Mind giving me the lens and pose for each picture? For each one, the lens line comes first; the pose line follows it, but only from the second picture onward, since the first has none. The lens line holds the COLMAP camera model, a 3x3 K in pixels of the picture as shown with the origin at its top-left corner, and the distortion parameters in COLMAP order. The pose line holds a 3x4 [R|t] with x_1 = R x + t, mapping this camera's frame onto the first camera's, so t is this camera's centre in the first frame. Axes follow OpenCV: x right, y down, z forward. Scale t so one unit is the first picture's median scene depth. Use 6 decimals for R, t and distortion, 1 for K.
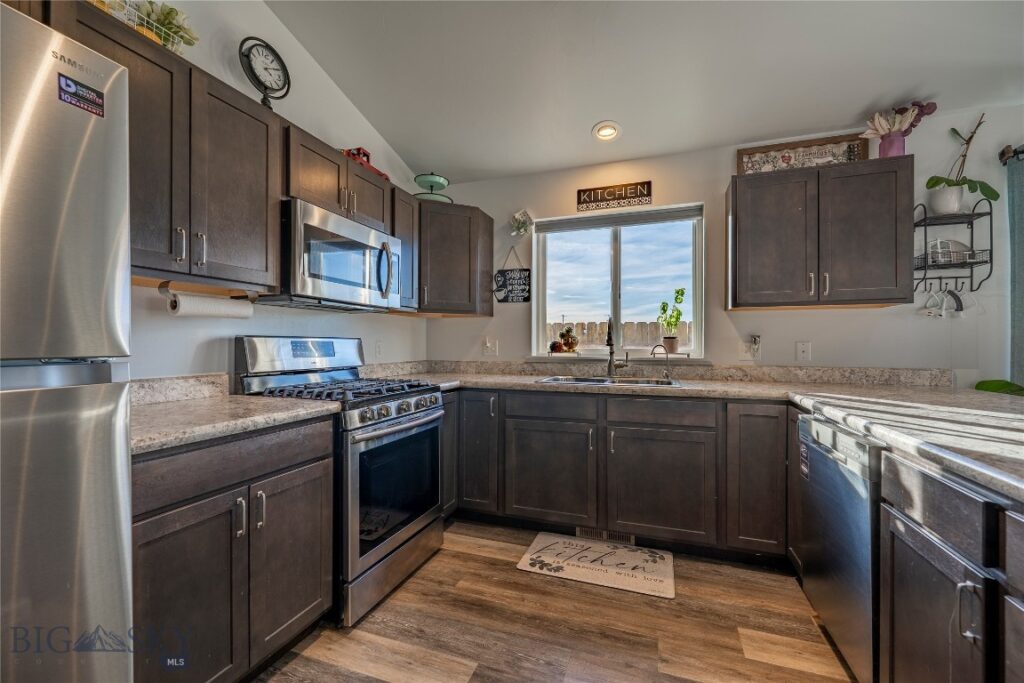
lens RADIAL K [[421.2, 0, 511.3], [0, 421.2, 345.8], [0, 0, 1]] dist [0.003550, -0.000740]
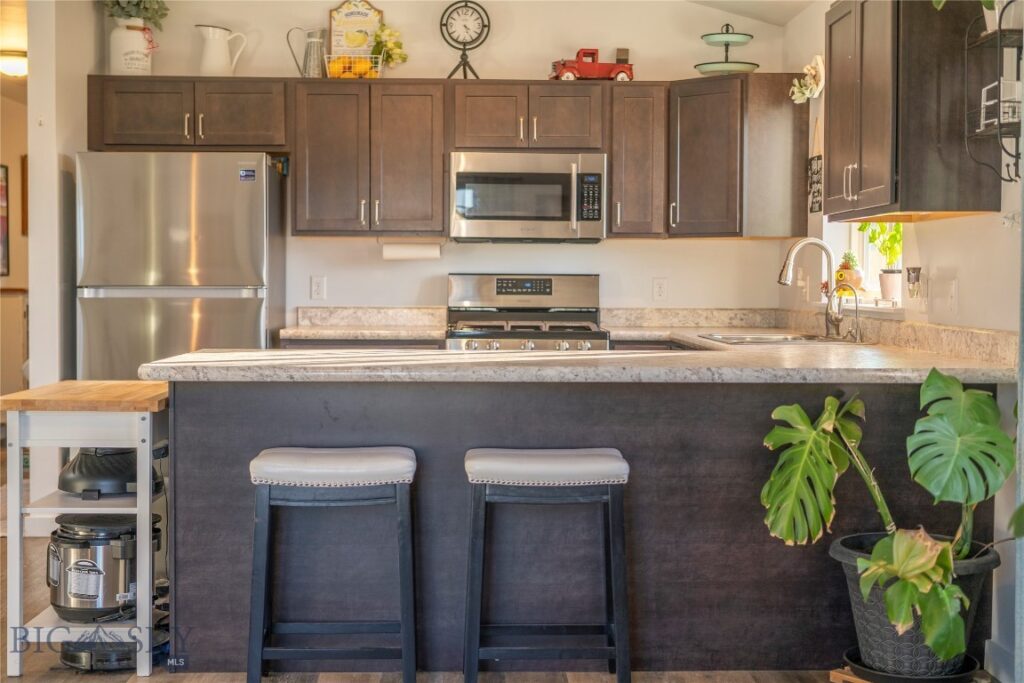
lens RADIAL K [[1400.8, 0, 511.0], [0, 1400.8, 342.5], [0, 0, 1]] dist [0.003256, 0.000000]
pose [[0.365041, 0.040456, -0.930112, 2.921745], [-0.007380, 0.999150, 0.040563, 0.007130], [0.930962, -0.007943, 0.365029, -0.212013]]
